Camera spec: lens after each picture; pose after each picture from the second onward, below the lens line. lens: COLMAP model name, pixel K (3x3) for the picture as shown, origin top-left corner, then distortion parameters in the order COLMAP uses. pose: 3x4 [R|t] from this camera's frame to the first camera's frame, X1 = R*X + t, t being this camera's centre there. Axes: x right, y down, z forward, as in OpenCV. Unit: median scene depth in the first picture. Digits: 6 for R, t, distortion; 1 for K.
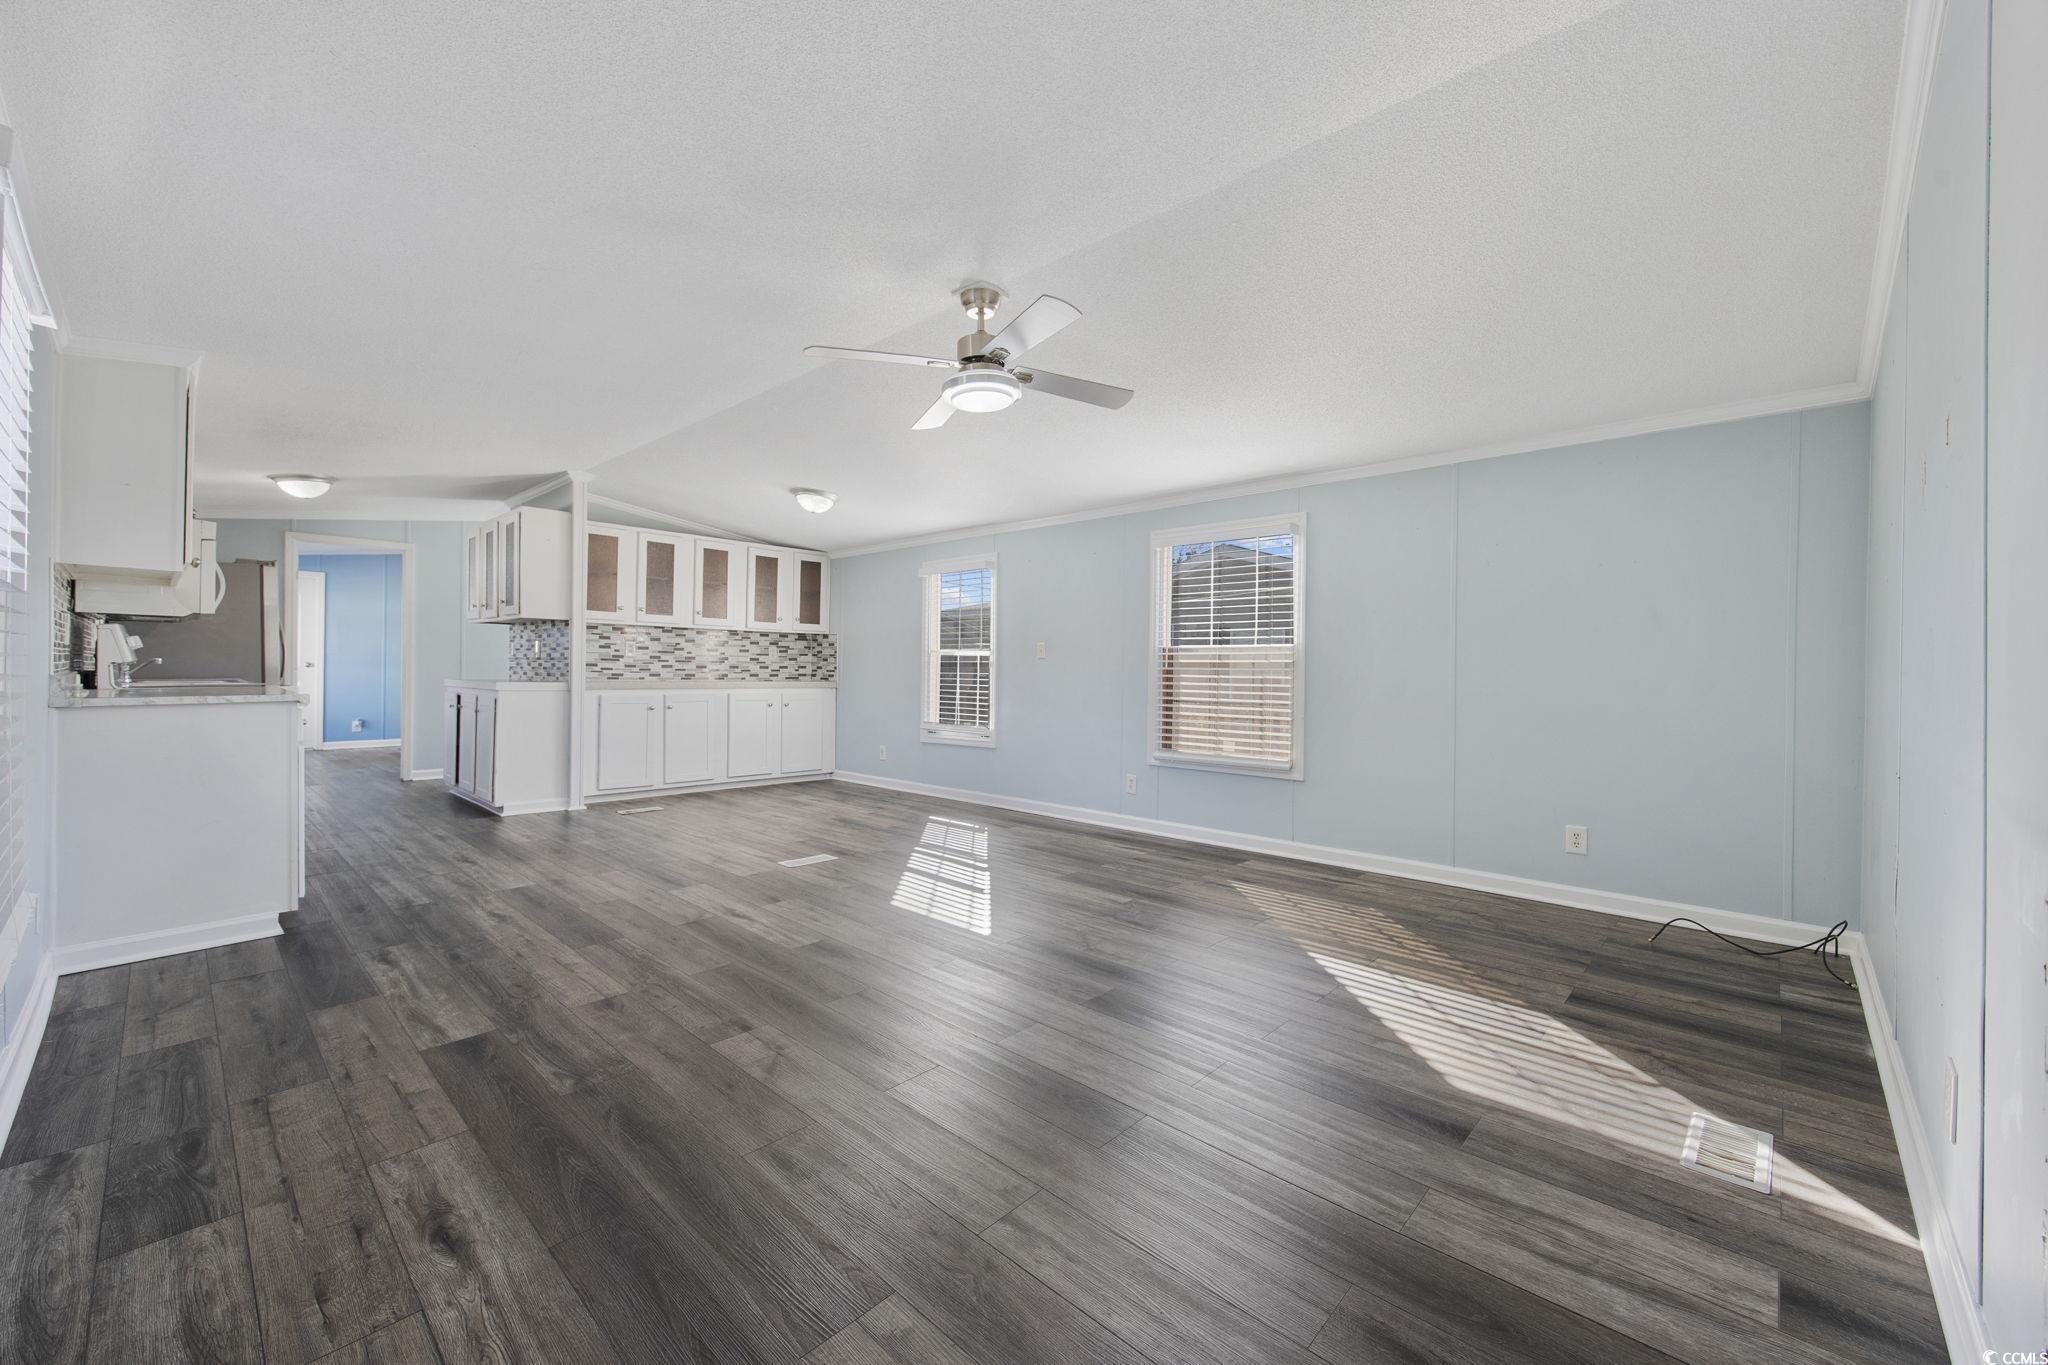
lens RADIAL K [[787.2, 0, 1025.9], [0, 787.2, 666.8], [0, 0, 1]] dist [0.000171, -0.000034]
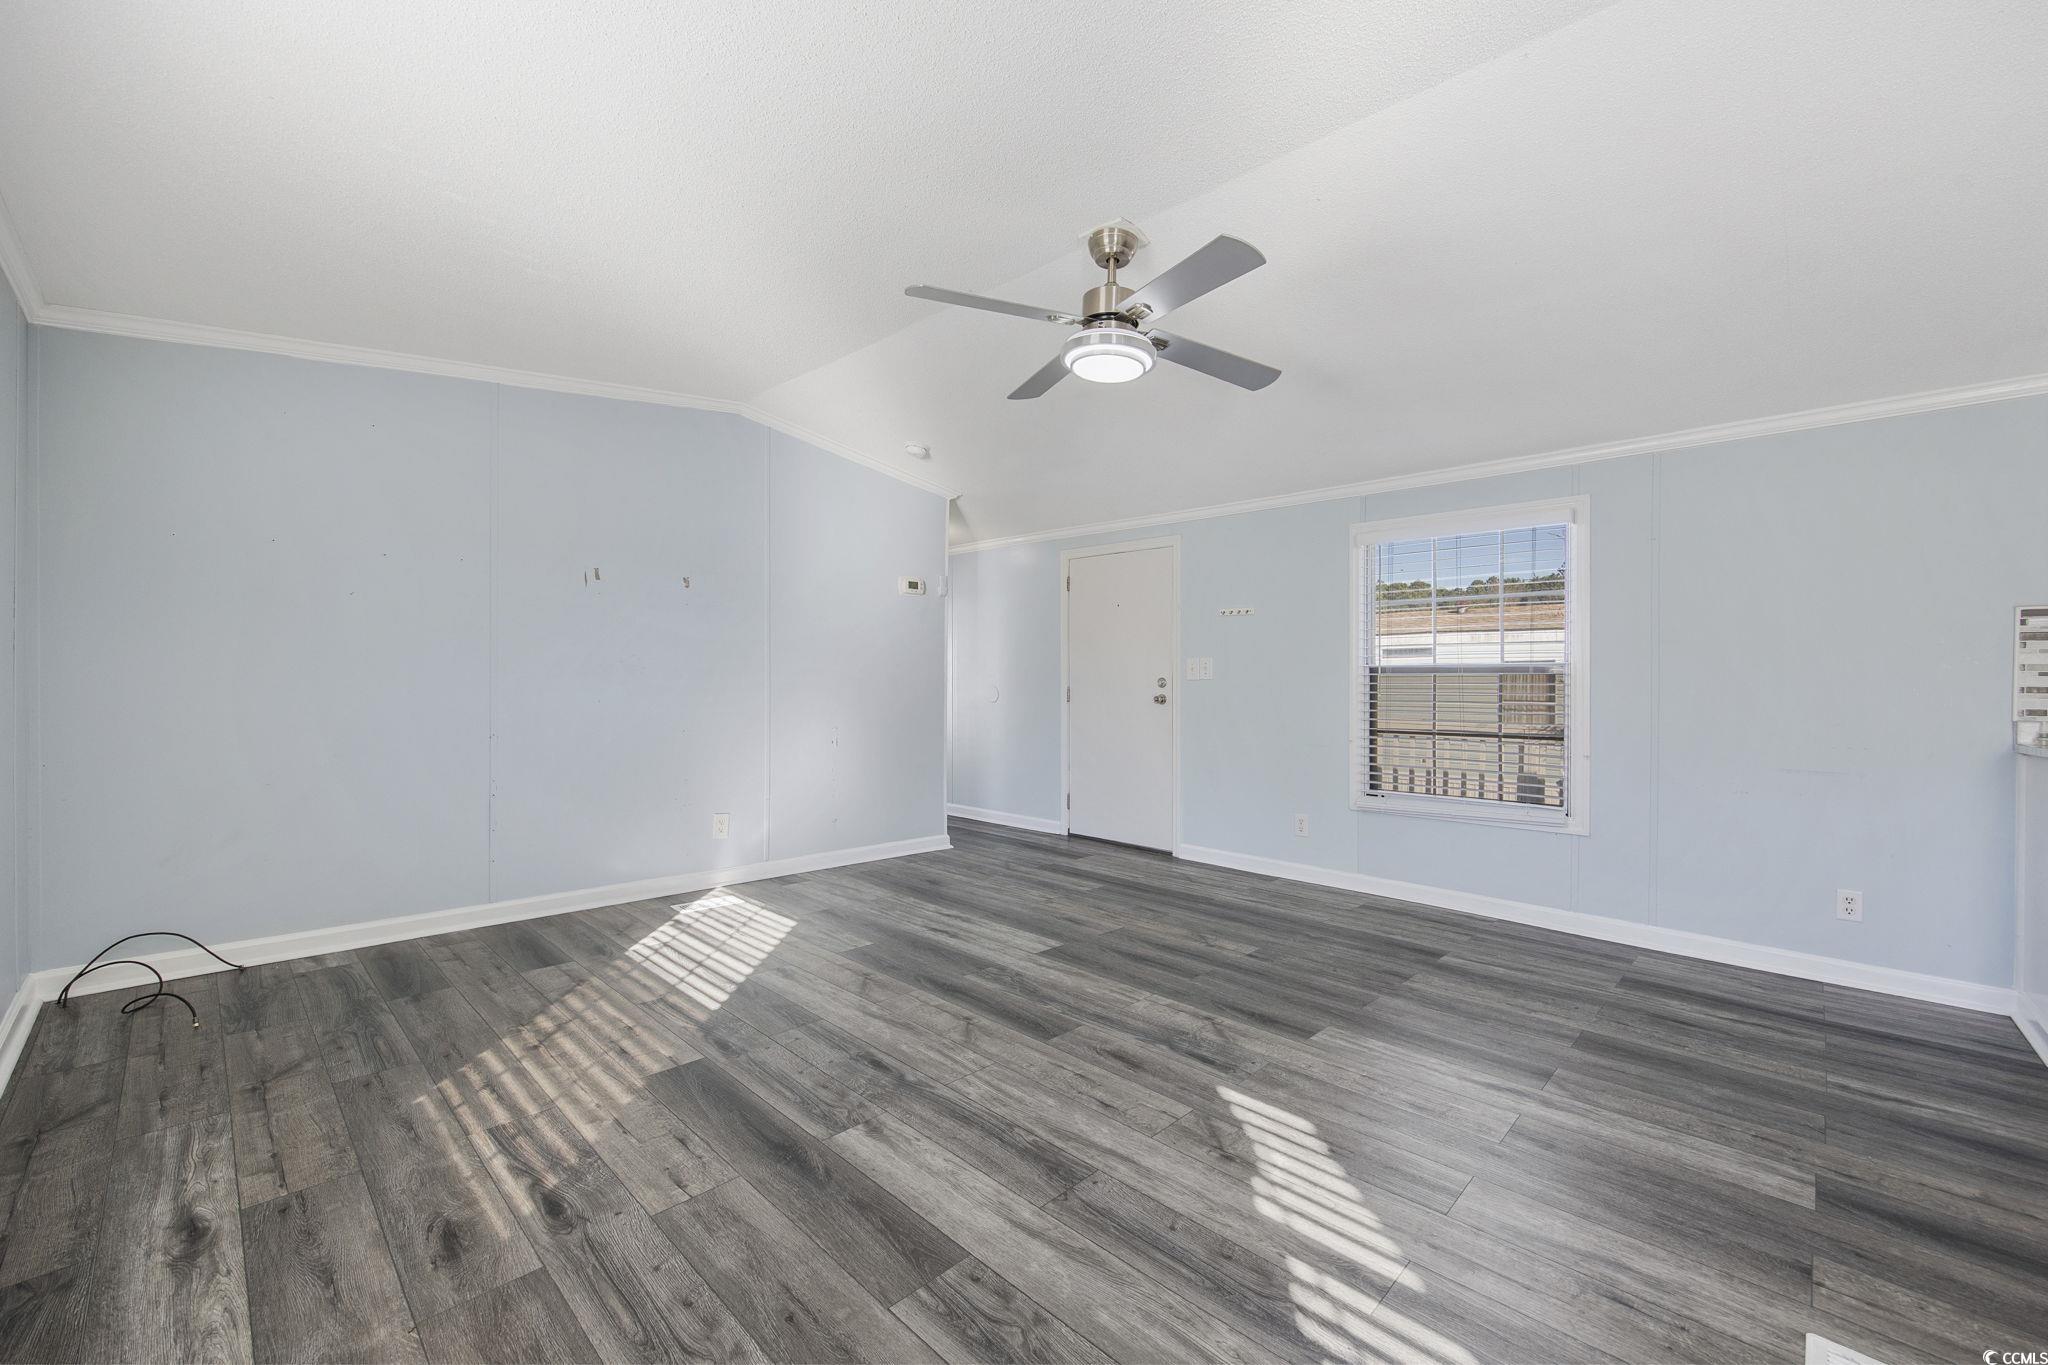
lens RADIAL K [[814.7, 0, 1025.6], [0, 814.7, 689.3], [0, 0, 1]] dist [0.000518, -0.000229]
pose [[-0.999331, -0.031481, 0.018633, 0.015772], [-0.031517, 0.999502, -0.001658, 0.009121], [-0.018572, -0.002244, -0.999825, 1.482369]]
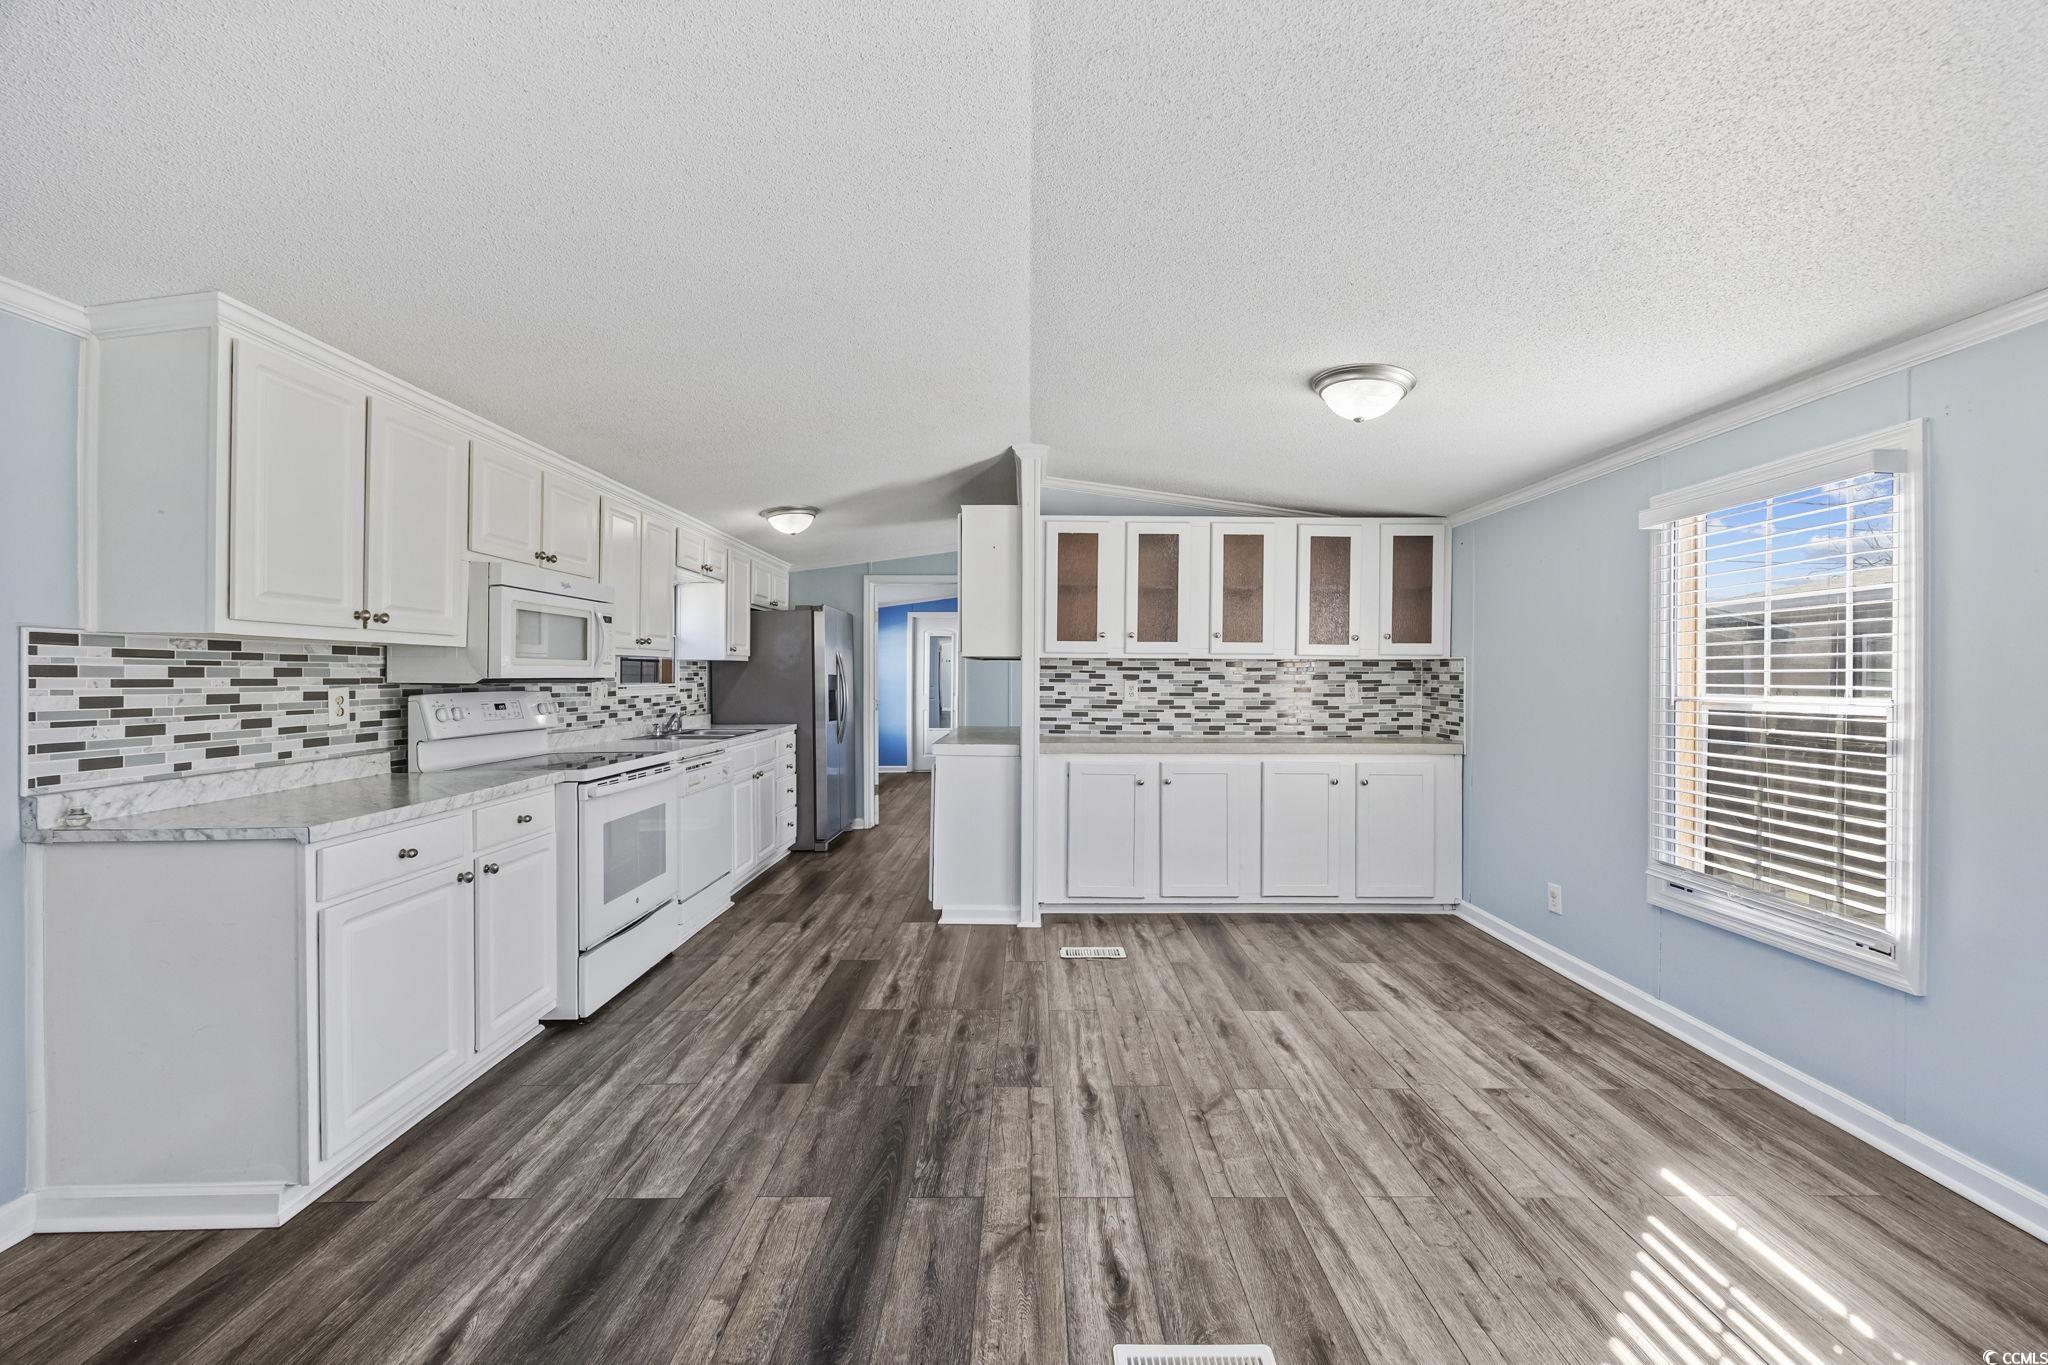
lens RADIAL K [[787.2, 0, 1040.0], [0, 787.2, 676.1], [0, 0, 1]] dist [0.000171, -0.000034]
pose [[0.689518, -0.009543, -0.724205, -0.089782], [0.007006, 0.999954, -0.006506, -0.058955], [0.724234, -0.000588, 0.689554, 0.834004]]
